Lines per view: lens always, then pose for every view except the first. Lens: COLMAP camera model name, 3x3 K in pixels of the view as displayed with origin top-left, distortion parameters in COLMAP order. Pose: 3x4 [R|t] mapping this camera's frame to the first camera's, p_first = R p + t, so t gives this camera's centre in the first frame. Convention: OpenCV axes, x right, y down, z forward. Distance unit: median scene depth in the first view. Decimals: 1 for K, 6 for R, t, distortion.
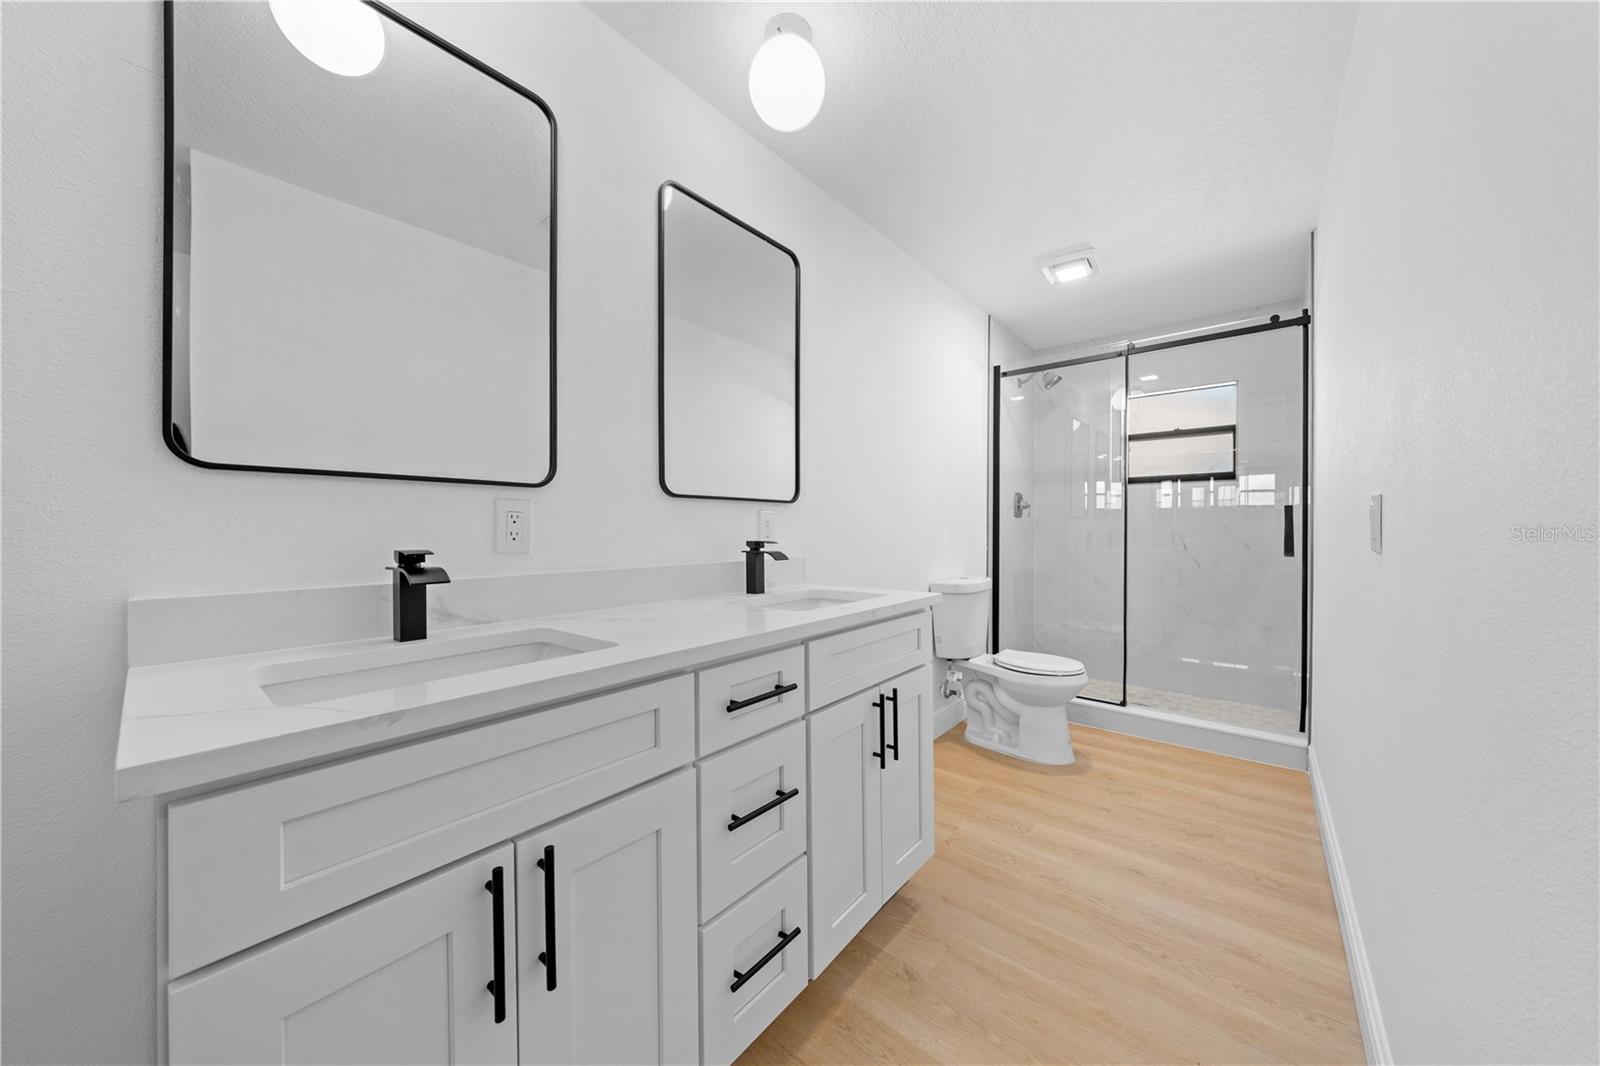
lens RADIAL K [[545.2, 0, 805.7], [0, 545.2, 526.3], [0, 0, 1]] dist [-0.002015, -0.000040]
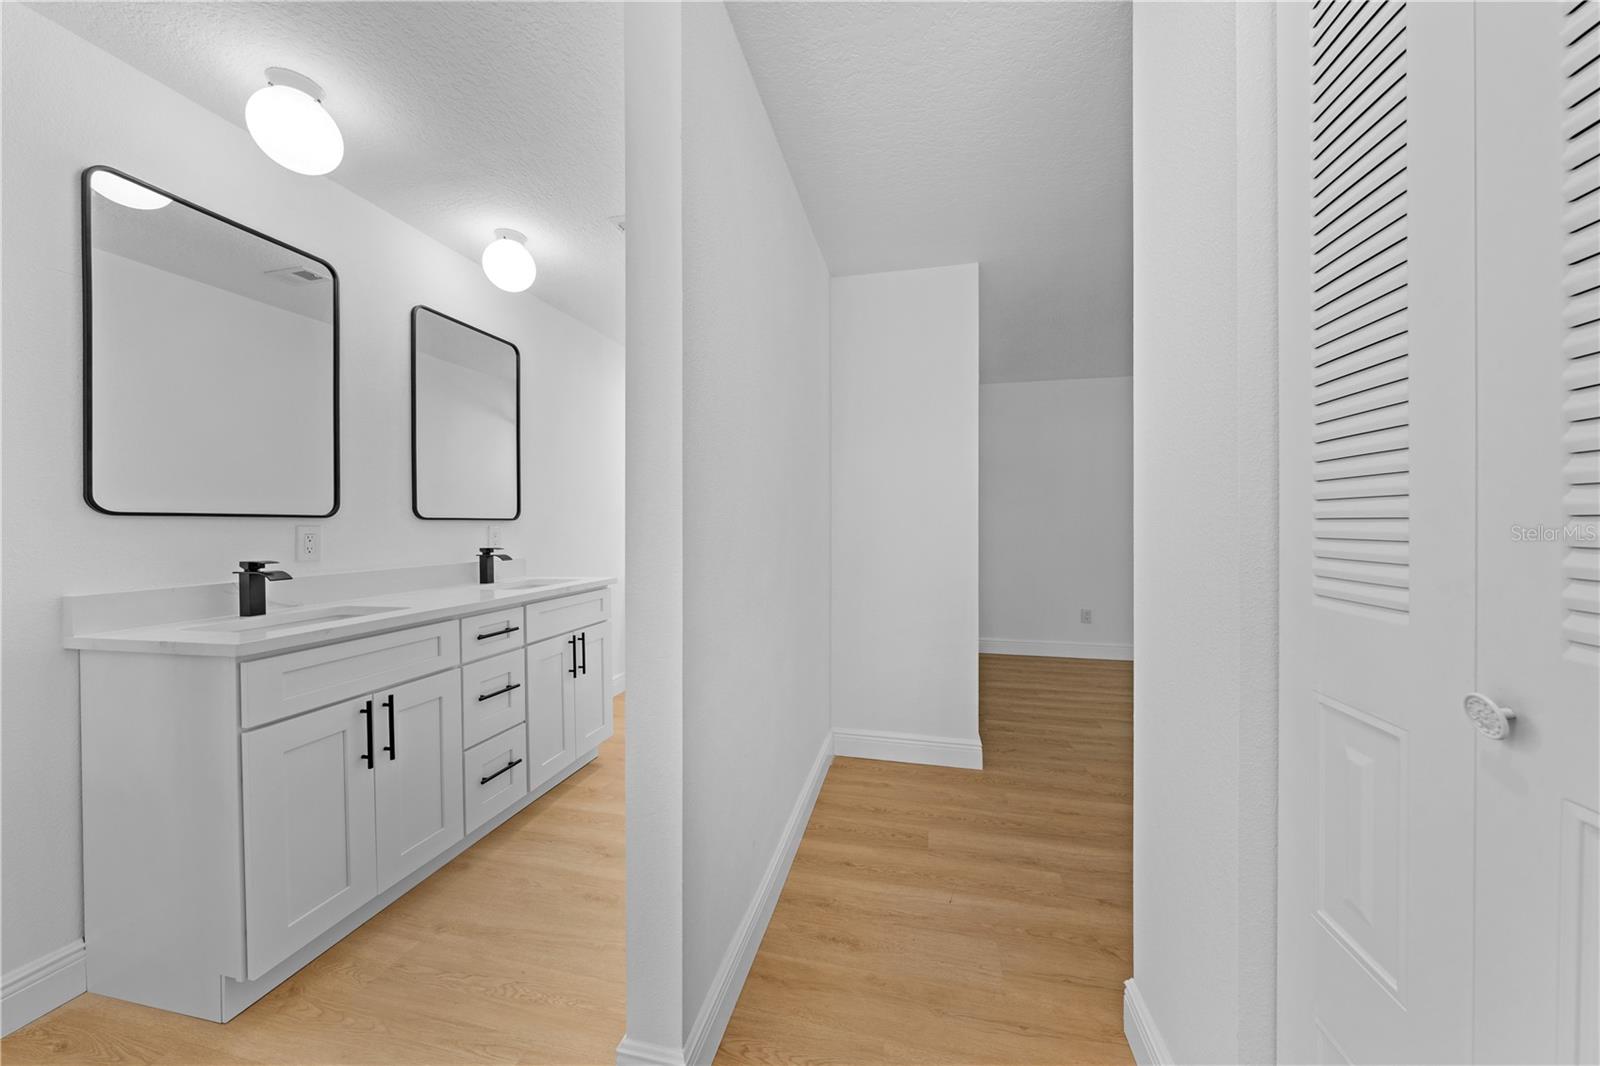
lens RADIAL K [[545.8, 0, 798.9], [0, 545.8, 524.0], [0, 0, 1]] dist [-0.007905, -0.000012]
pose [[0.896045, -0.005053, 0.443934, 0.013627], [0.004139, 0.999987, 0.003030, -0.048223], [-0.443944, -0.000878, 0.896054, -0.870499]]
